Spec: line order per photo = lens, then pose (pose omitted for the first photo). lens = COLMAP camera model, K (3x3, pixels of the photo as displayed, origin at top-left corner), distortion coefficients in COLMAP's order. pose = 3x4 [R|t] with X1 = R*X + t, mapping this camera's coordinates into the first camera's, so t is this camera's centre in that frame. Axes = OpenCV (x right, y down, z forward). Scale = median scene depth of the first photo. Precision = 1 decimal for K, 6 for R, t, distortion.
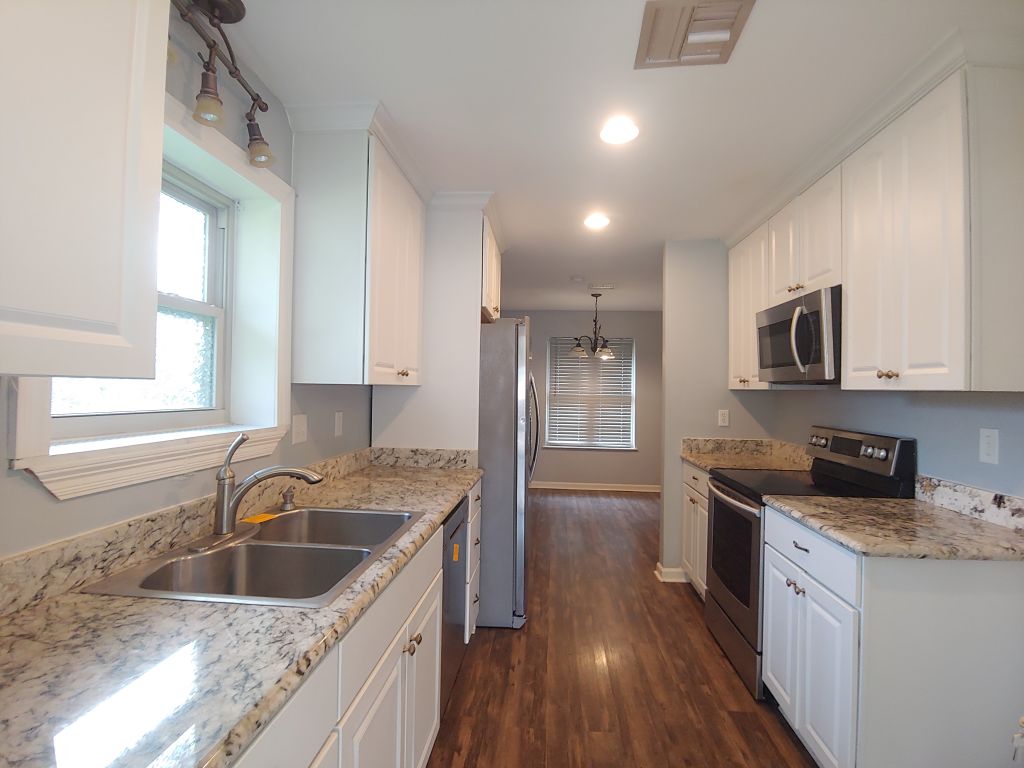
lens RADIAL K [[518.6, 0, 512.0], [0, 518.6, 384.0], [0, 0, 1]] dist [-0.003768, -0.009053]
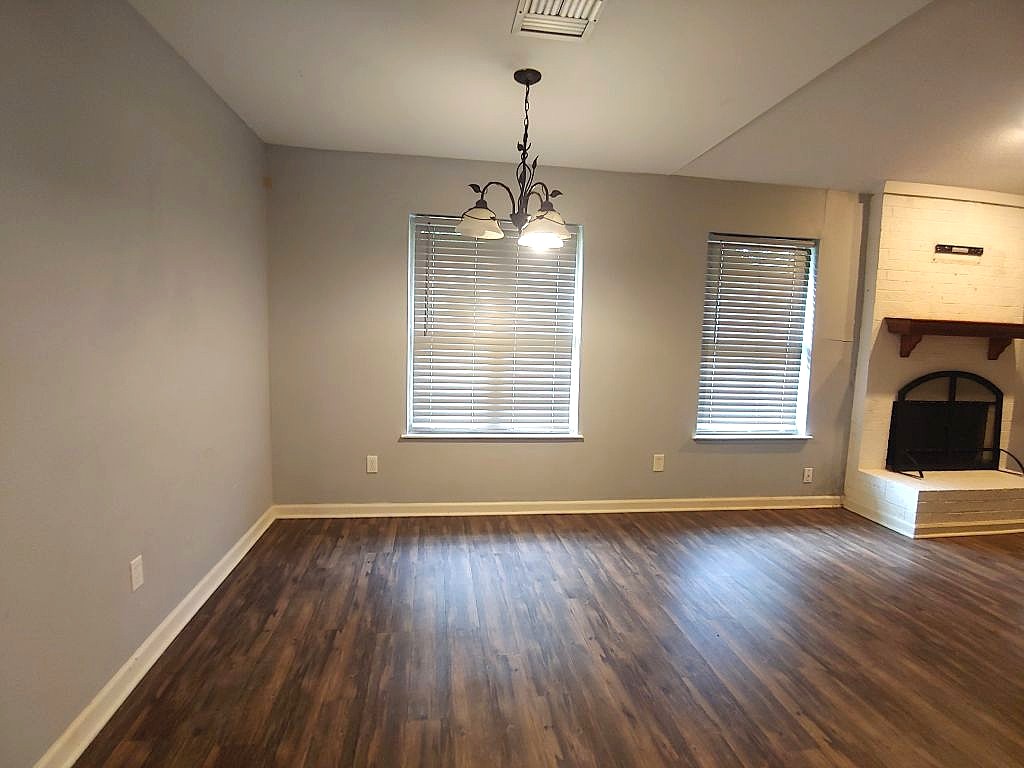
lens RADIAL K [[518.6, 0, 512.0], [0, 518.6, 384.0], [0, 0, 1]] dist [-0.003768, -0.009053]
pose [[0.973427, -0.009882, 0.228786, 0.049106], [-0.015327, 0.994017, 0.108147, 0.014695], [-0.228486, -0.108780, 0.967451, 0.495334]]
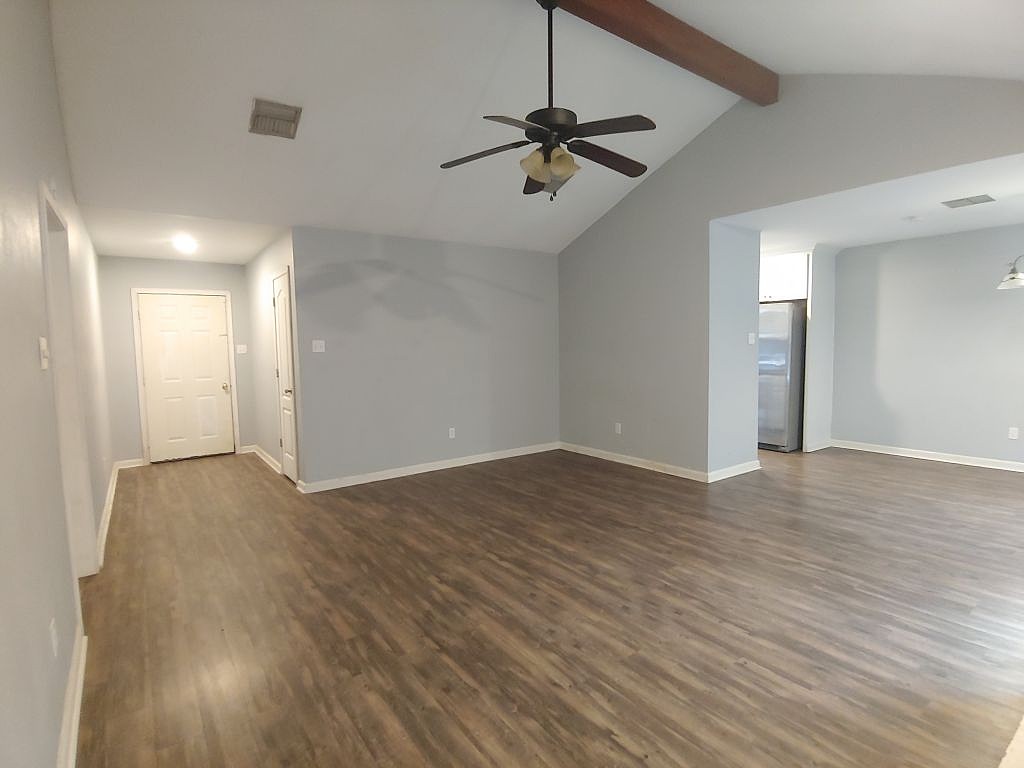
lens RADIAL K [[518.6, 0, 512.0], [0, 518.6, 384.0], [0, 0, 1]] dist [-0.003768, -0.009053]
pose [[-0.756790, 0.049030, -0.651817, 0.927753], [0.000336, 0.997212, 0.074620, 0.024141], [0.653658, 0.056253, -0.754696, 0.875043]]
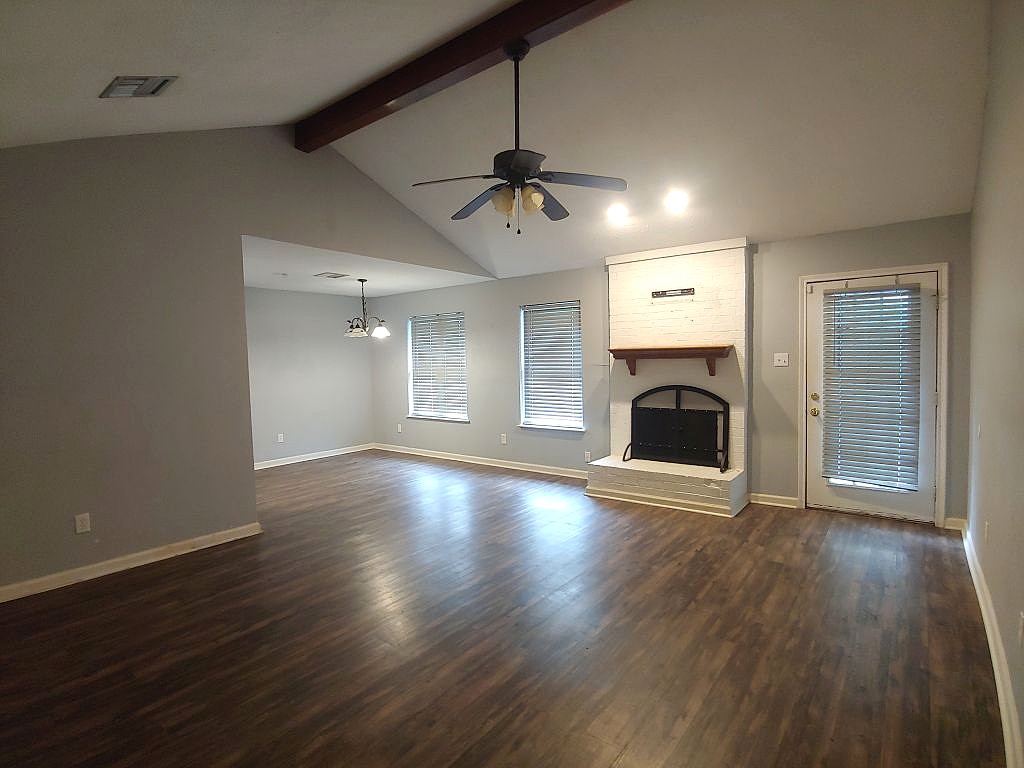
lens RADIAL K [[518.6, 0, 512.0], [0, 518.6, 384.0], [0, 0, 1]] dist [-0.003768, -0.009053]
pose [[0.839433, -0.006979, -0.543419, 0.862852], [0.028287, 0.999123, 0.030865, 0.023486], [0.542727, -0.041280, 0.838894, 0.188212]]
